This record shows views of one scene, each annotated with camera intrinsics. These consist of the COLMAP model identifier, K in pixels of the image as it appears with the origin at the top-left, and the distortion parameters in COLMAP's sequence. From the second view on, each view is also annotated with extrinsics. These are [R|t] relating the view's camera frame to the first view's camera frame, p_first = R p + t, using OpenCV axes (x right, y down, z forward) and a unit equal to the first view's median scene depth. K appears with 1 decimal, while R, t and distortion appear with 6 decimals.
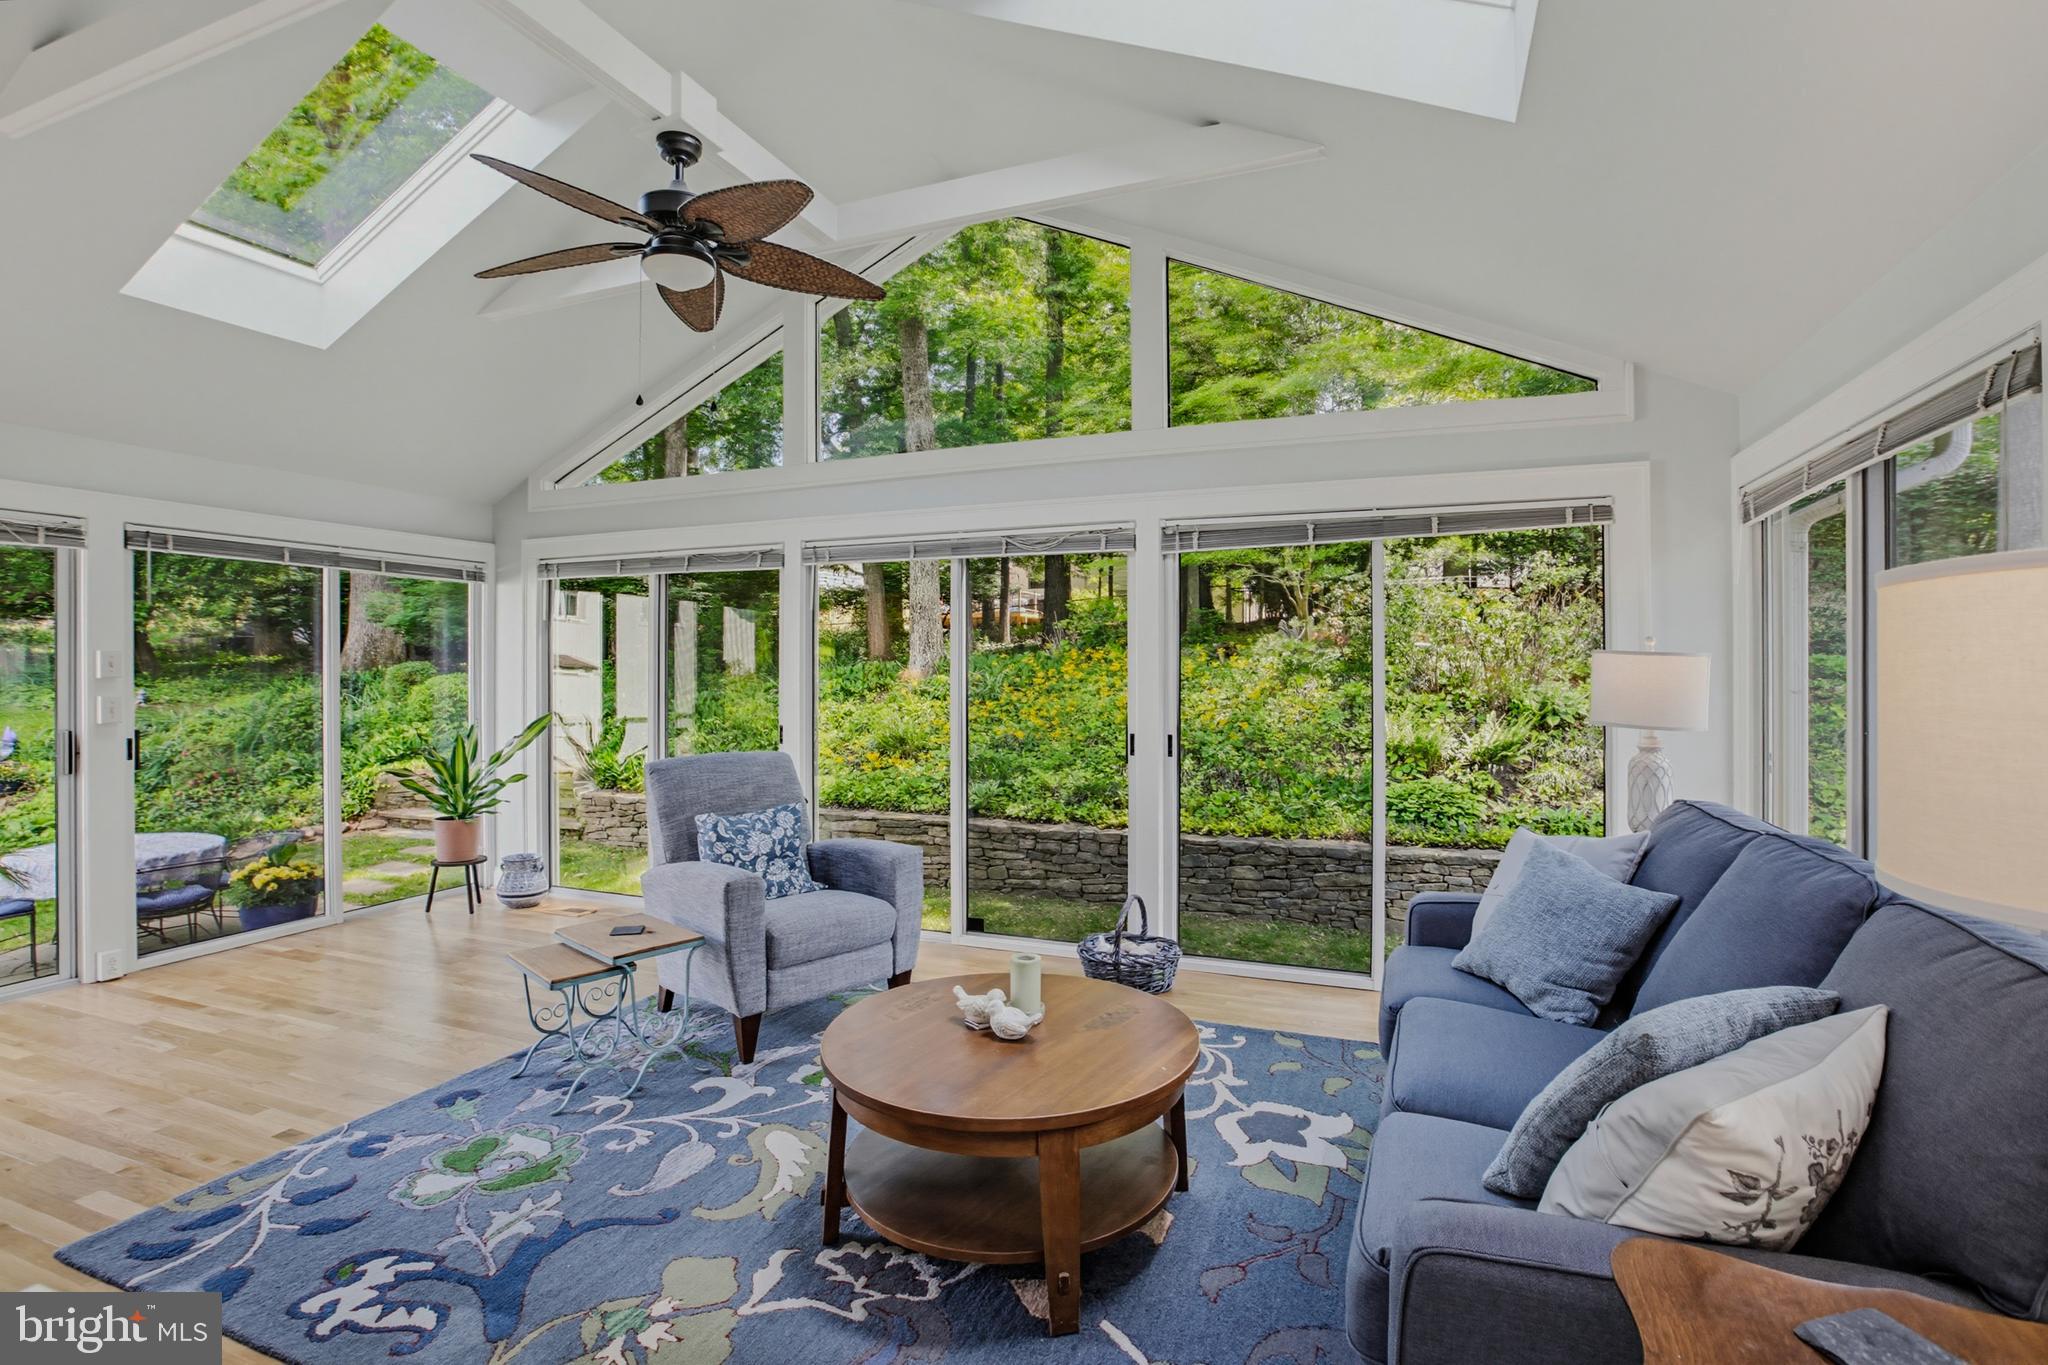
lens RADIAL K [[957.3, 0, 1046.4], [0, 957.3, 669.1], [0, 0, 1]] dist [-0.059534, 0.022371]
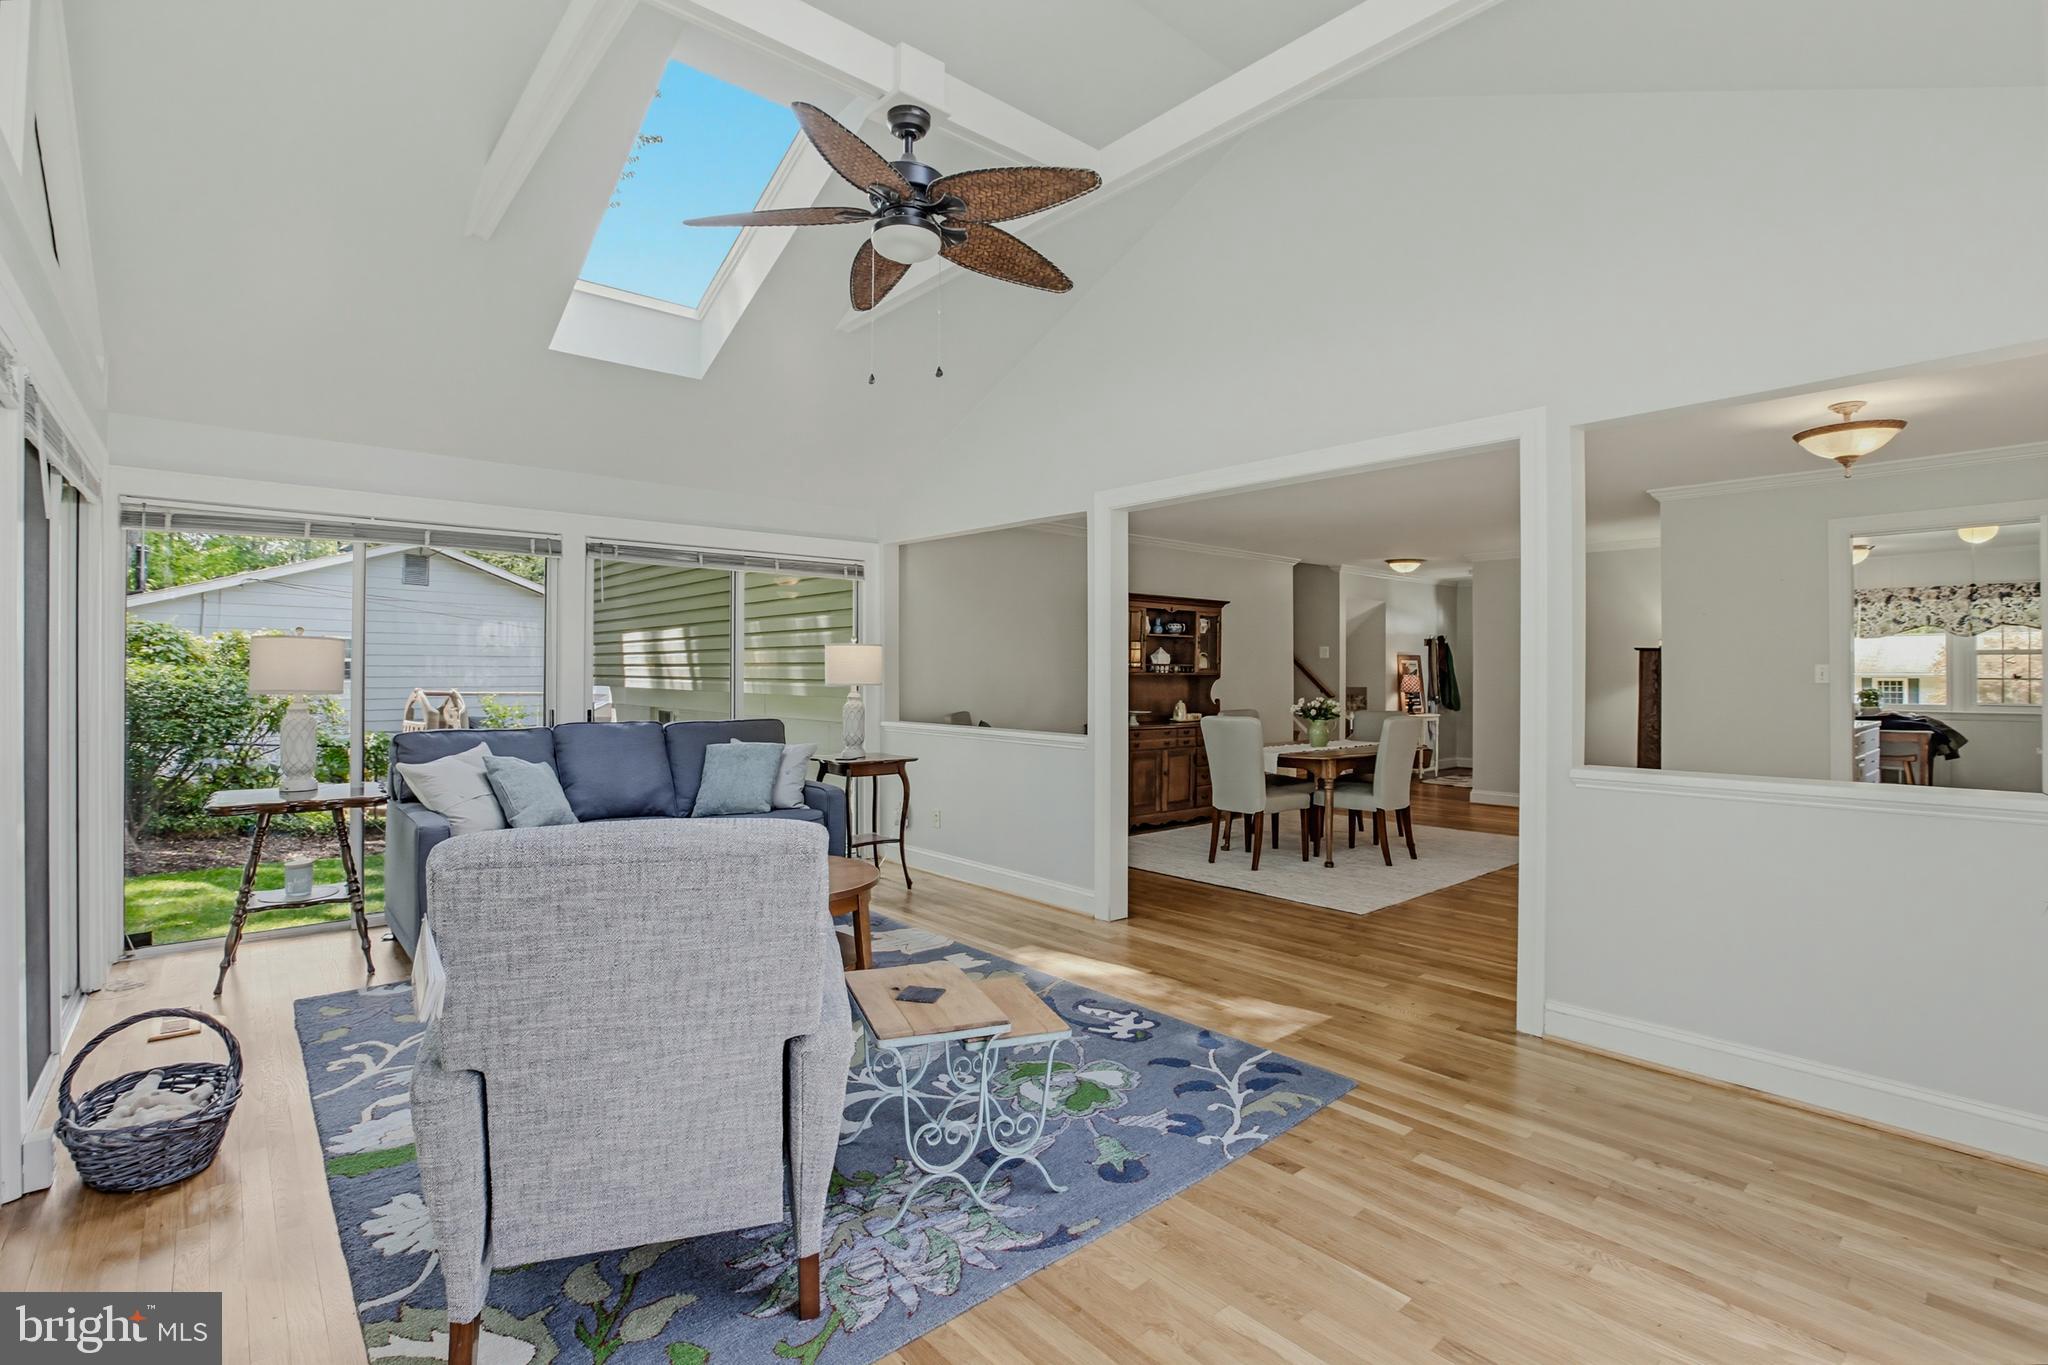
lens RADIAL K [[957.3, 0, 1046.4], [0, 957.3, 669.1], [0, 0, 1]] dist [-0.059534, 0.022371]
pose [[-0.896506, 0.000289, 0.443031, -0.751619], [-0.000716, 0.999998, -0.002101, 0.022528], [-0.443030, -0.002201, -0.896504, 1.417761]]
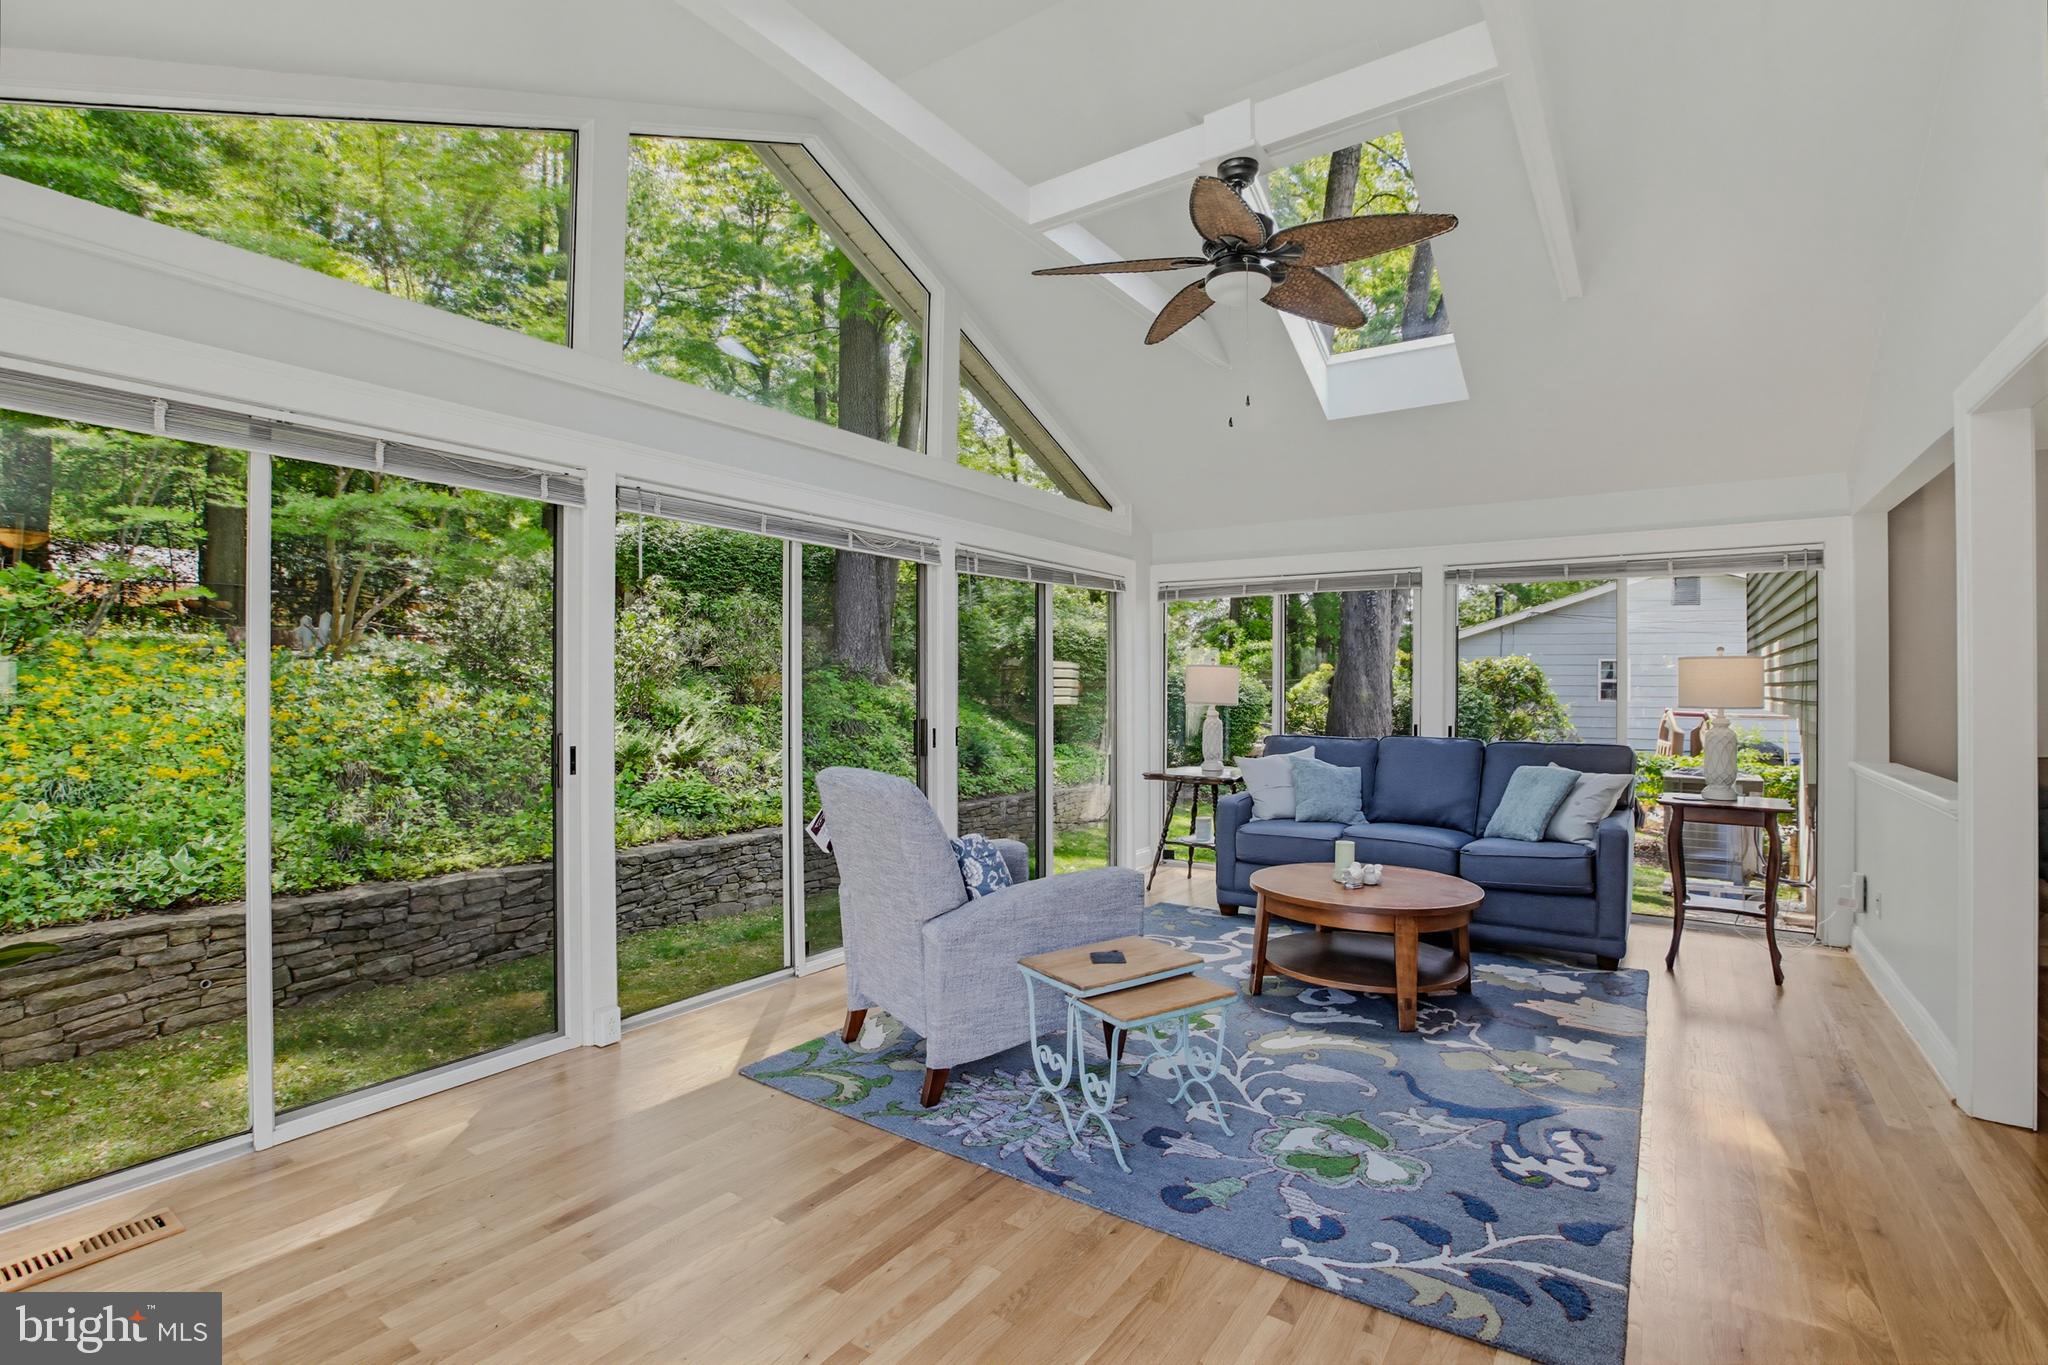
lens RADIAL K [[950.2, 0, 1019.2], [0, 950.2, 692.2], [0, 0, 1]] dist [-0.050953, 0.020986]
pose [[0.233353, -0.003177, 0.972387, -1.153373], [-0.005384, 0.999975, 0.004559, 0.024025], [-0.972377, -0.006300, 0.233330, 0.768211]]
